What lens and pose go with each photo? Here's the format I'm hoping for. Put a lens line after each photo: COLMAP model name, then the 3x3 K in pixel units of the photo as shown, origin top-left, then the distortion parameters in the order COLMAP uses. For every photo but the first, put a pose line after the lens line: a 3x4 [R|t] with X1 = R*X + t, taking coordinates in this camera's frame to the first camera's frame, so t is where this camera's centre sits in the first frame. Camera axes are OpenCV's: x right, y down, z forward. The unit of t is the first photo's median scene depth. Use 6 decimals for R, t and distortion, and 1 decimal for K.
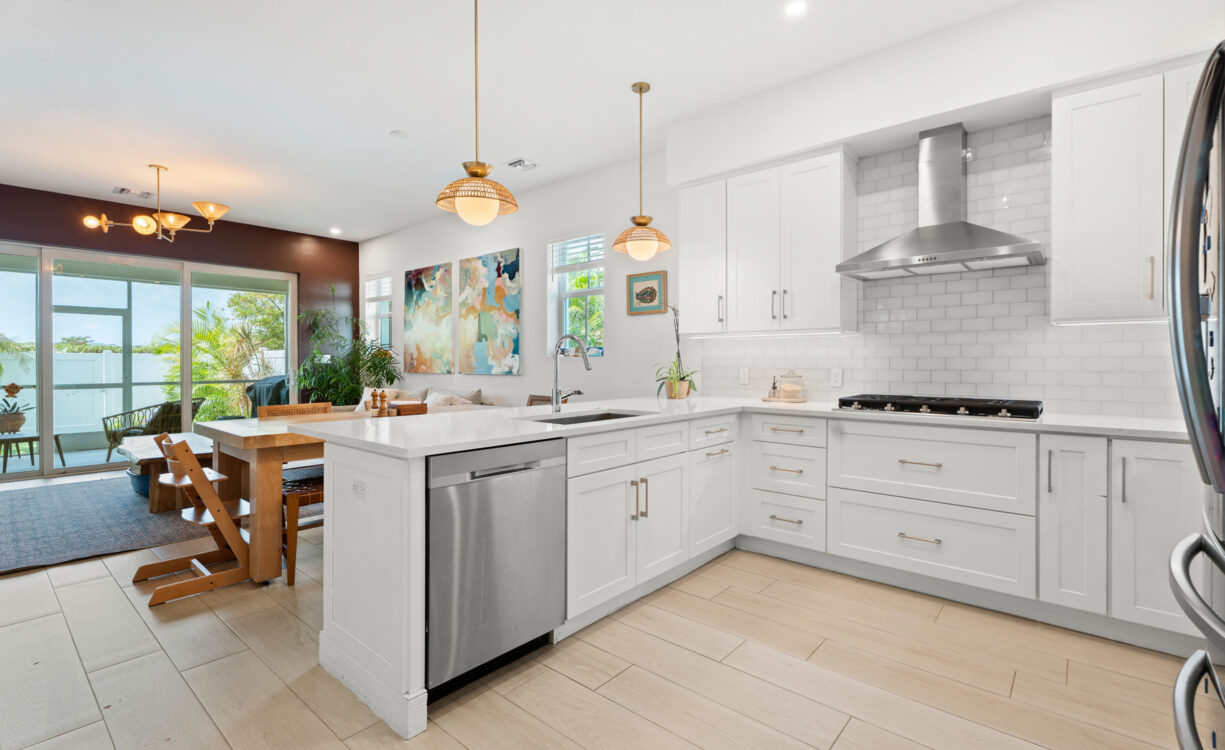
lens RADIAL K [[545.1, 0, 616.5], [0, 545.1, 359.2], [0, 0, 1]] dist [0.001464, 0.000522]
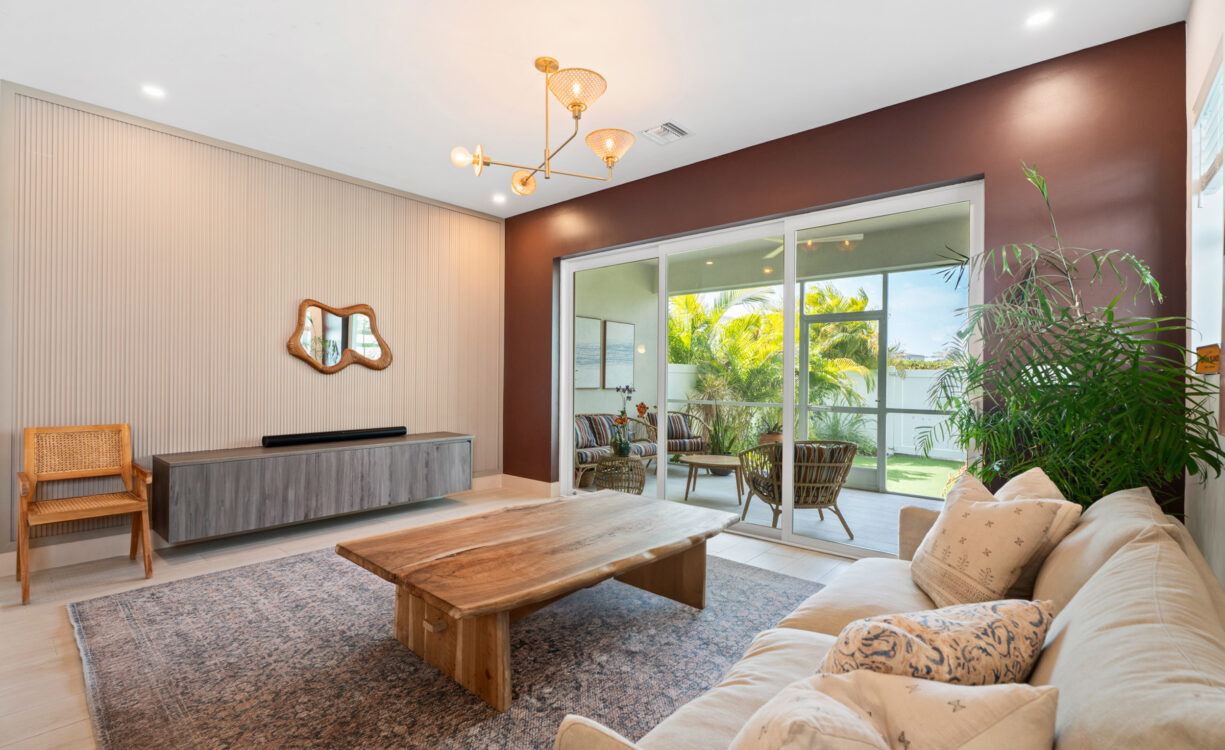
lens RADIAL K [[554.9, 0, 617.2], [0, 554.9, 382.7], [0, 0, 1]] dist [-0.000599, -0.000007]
pose [[-0.004363, 0.011778, -0.999921, -0.281257], [-0.003507, 0.999924, 0.011793, 0.001473], [0.999984, 0.003558, -0.004322, 1.401508]]
